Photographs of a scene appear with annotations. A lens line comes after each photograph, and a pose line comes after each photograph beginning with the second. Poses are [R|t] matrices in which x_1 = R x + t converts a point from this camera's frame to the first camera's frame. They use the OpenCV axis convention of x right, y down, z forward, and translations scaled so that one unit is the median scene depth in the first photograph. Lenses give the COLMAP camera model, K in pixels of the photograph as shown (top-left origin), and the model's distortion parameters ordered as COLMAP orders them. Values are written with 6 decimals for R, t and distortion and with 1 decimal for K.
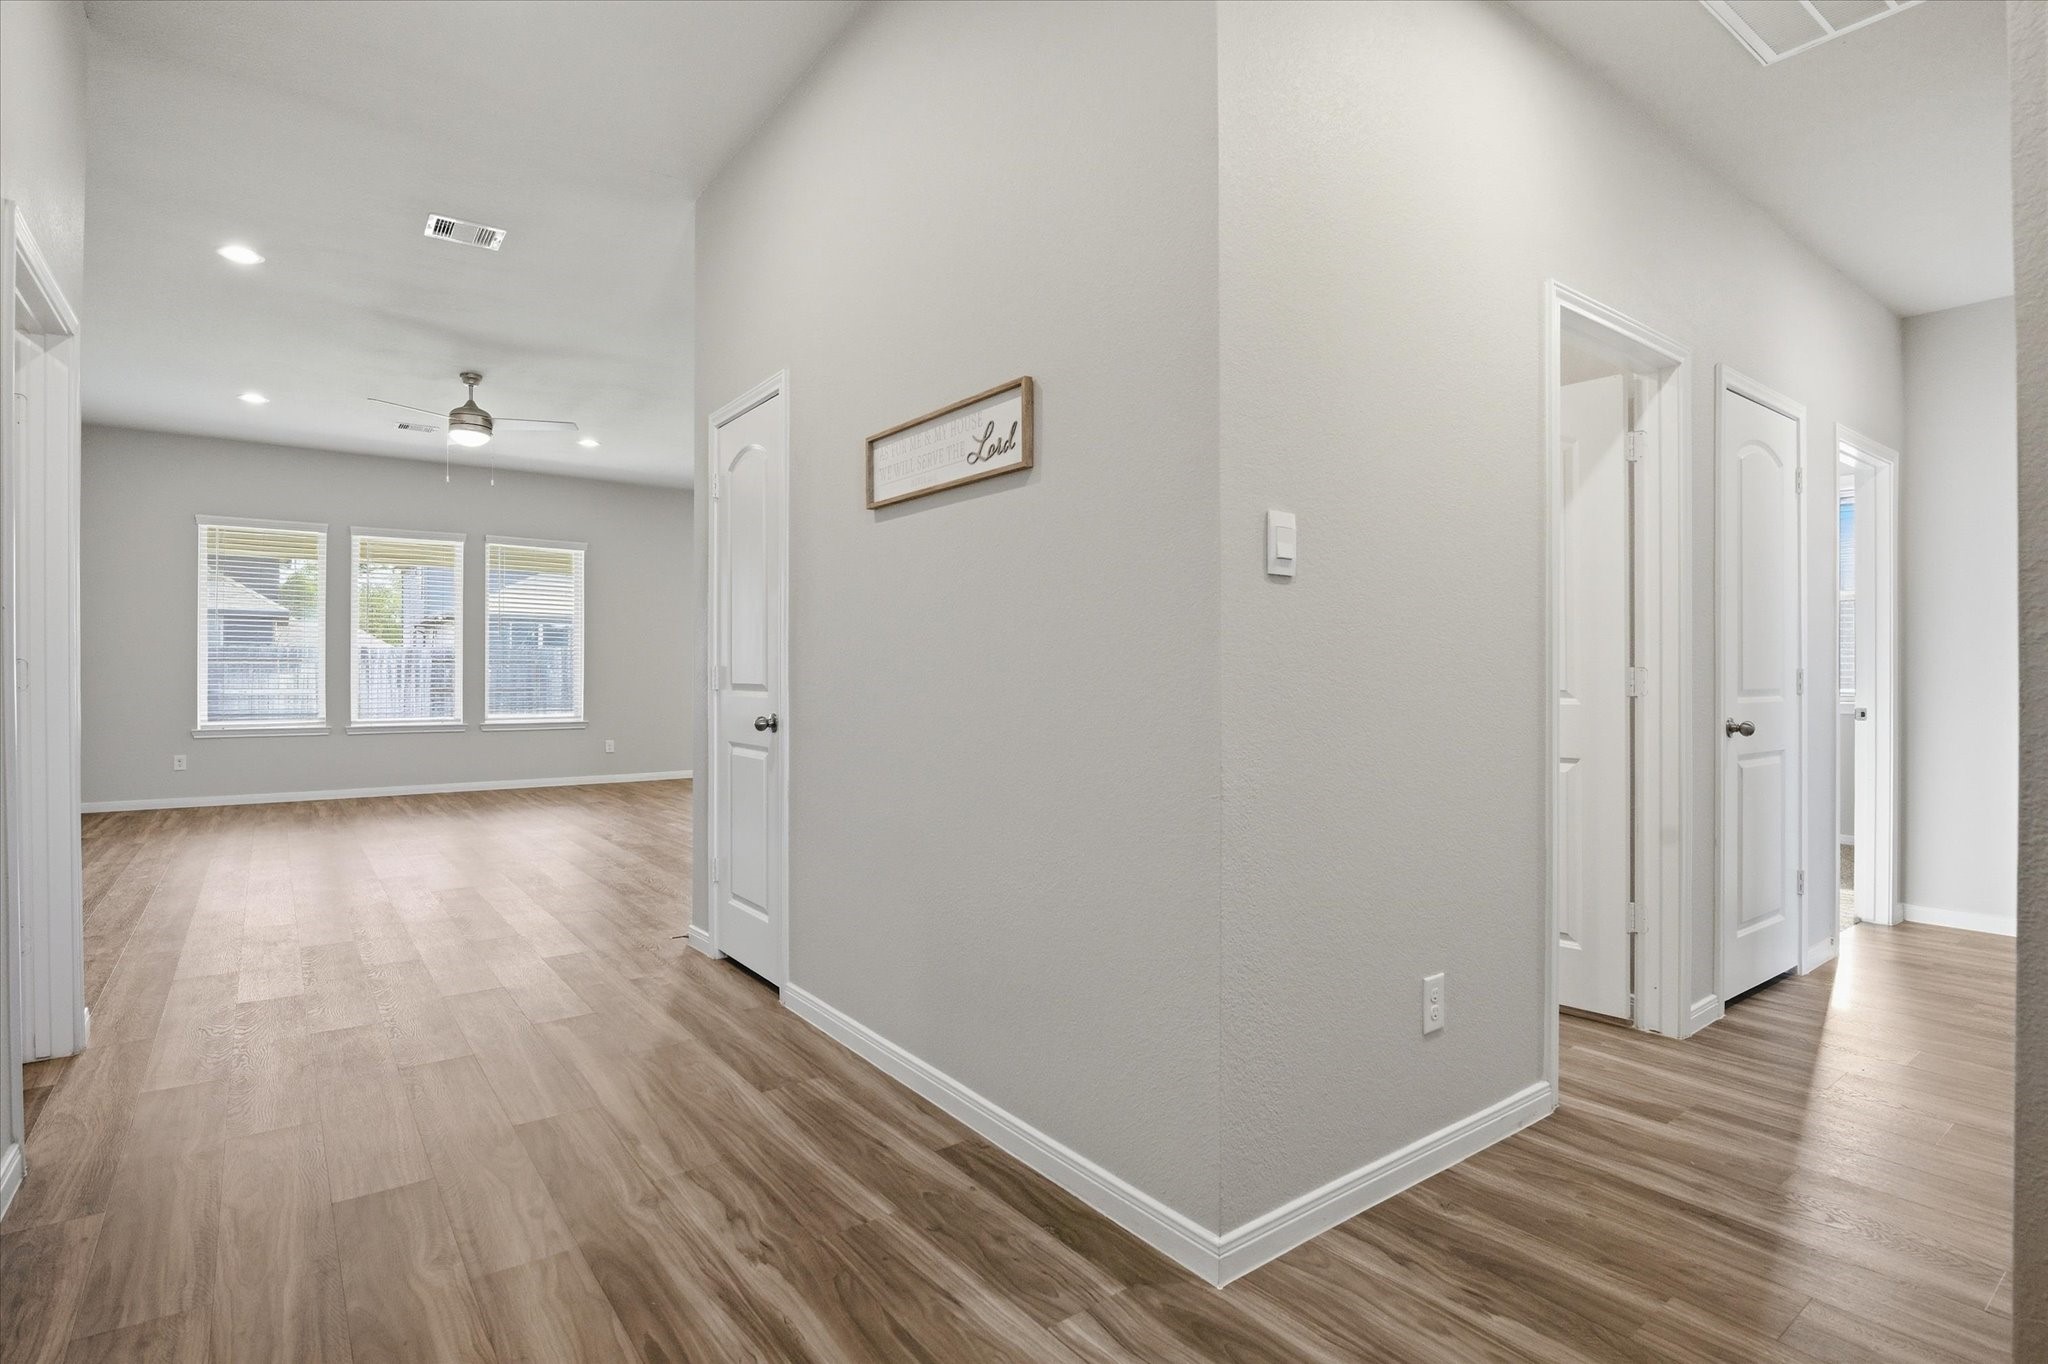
lens RADIAL K [[965.0, 0, 1021.6], [0, 965.0, 680.7], [0, 0, 1]] dist [-0.015353, -0.003133]
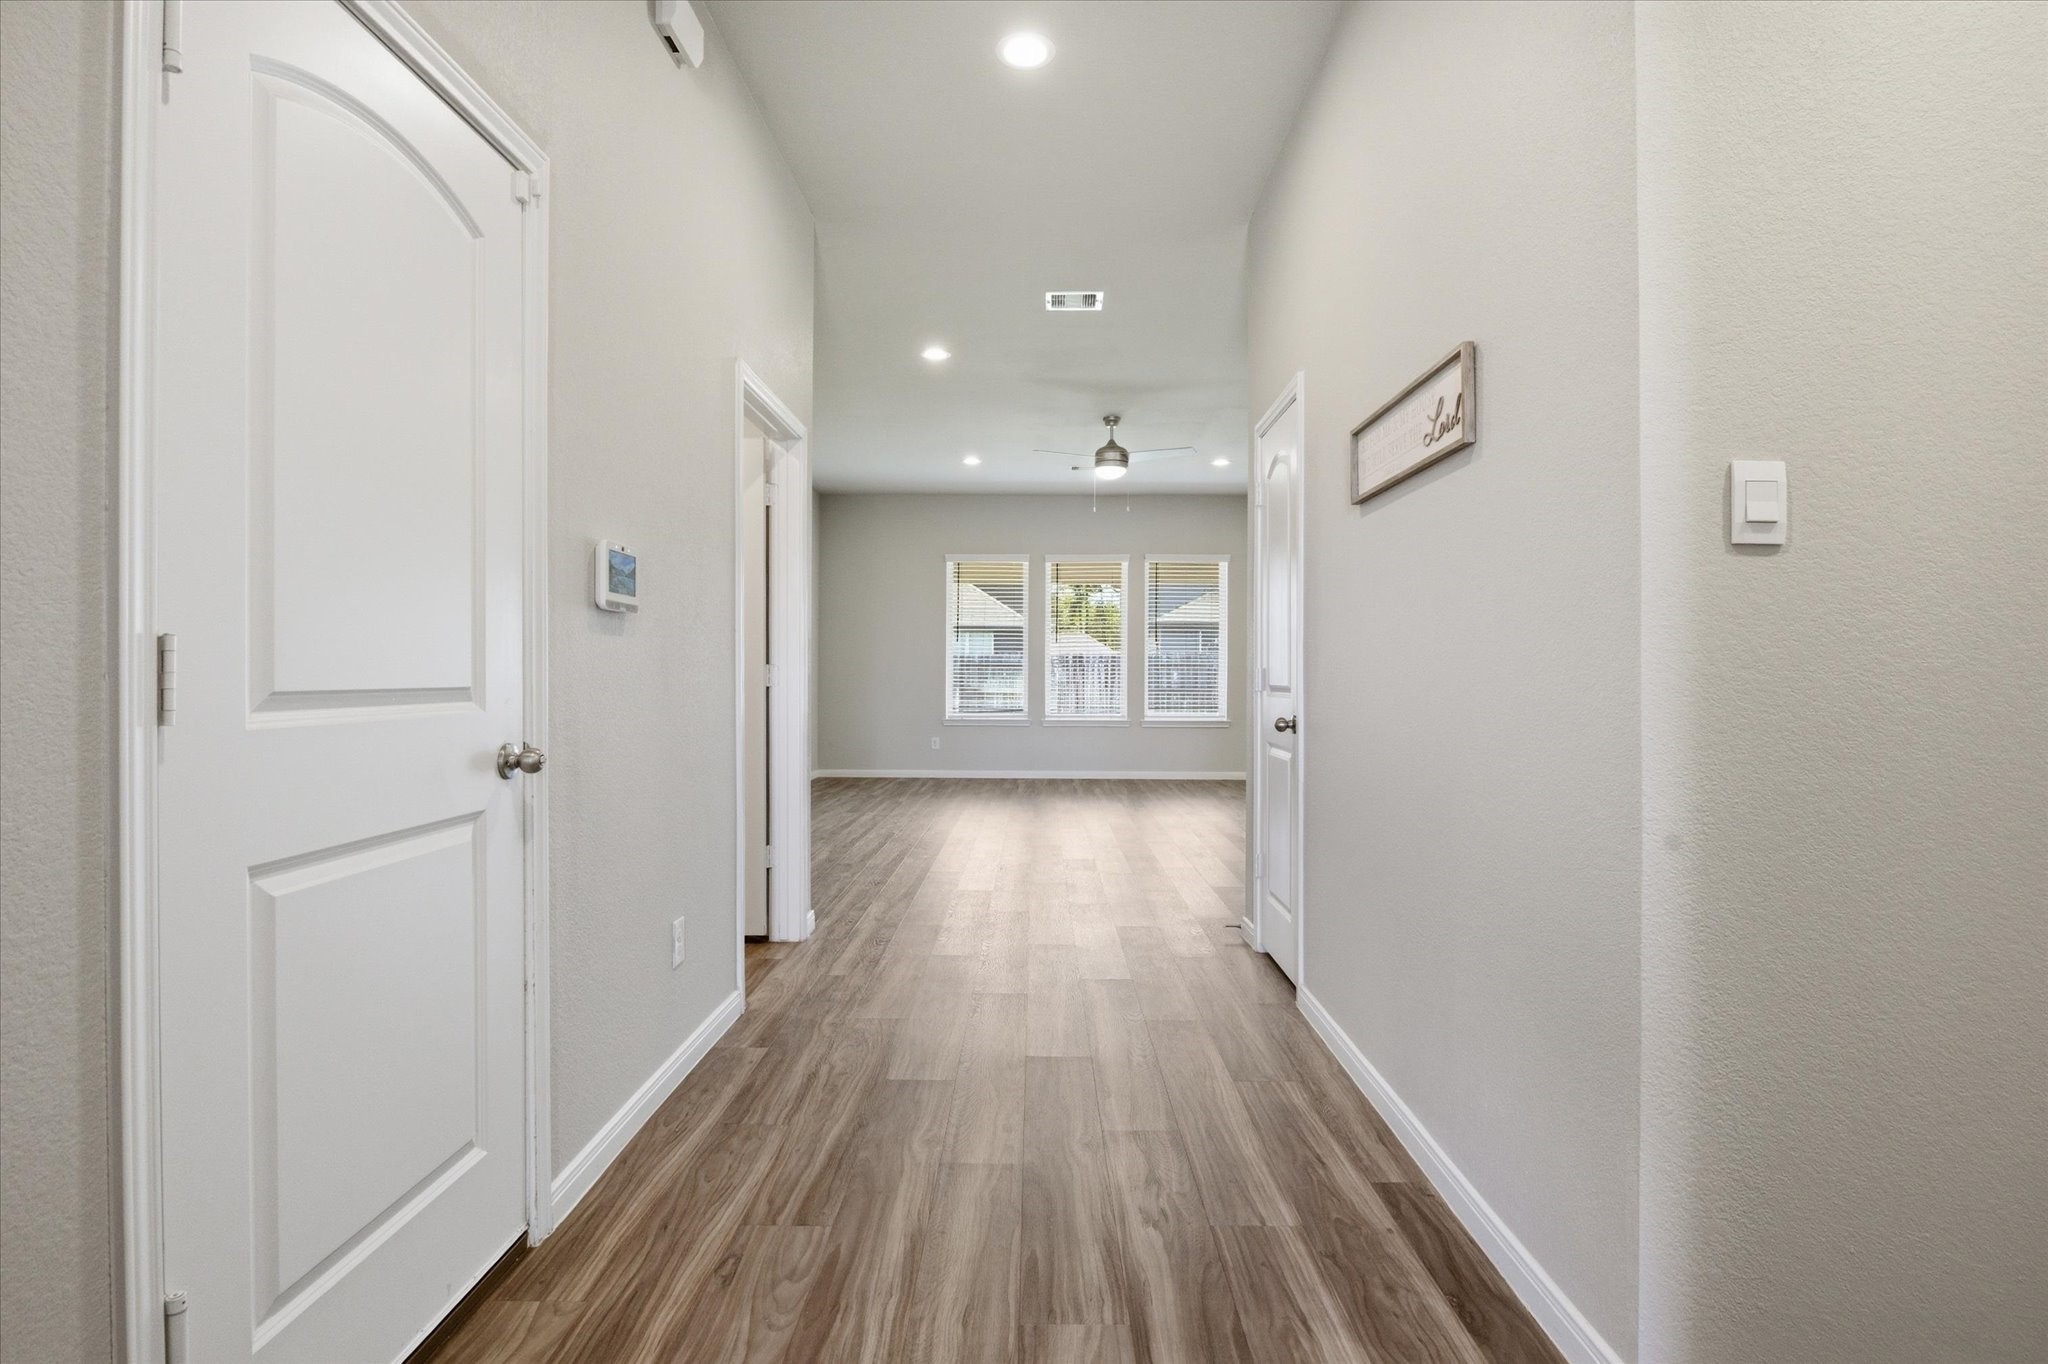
lens RADIAL K [[965.0, 0, 1026.1], [0, 965.0, 675.0], [0, 0, 1]] dist [-0.015353, -0.003133]
pose [[0.804709, 0.001716, -0.593668, 0.160140], [-0.007428, 0.999947, -0.007179, 0.002063], [0.593624, 0.010187, 0.804678, 0.034288]]
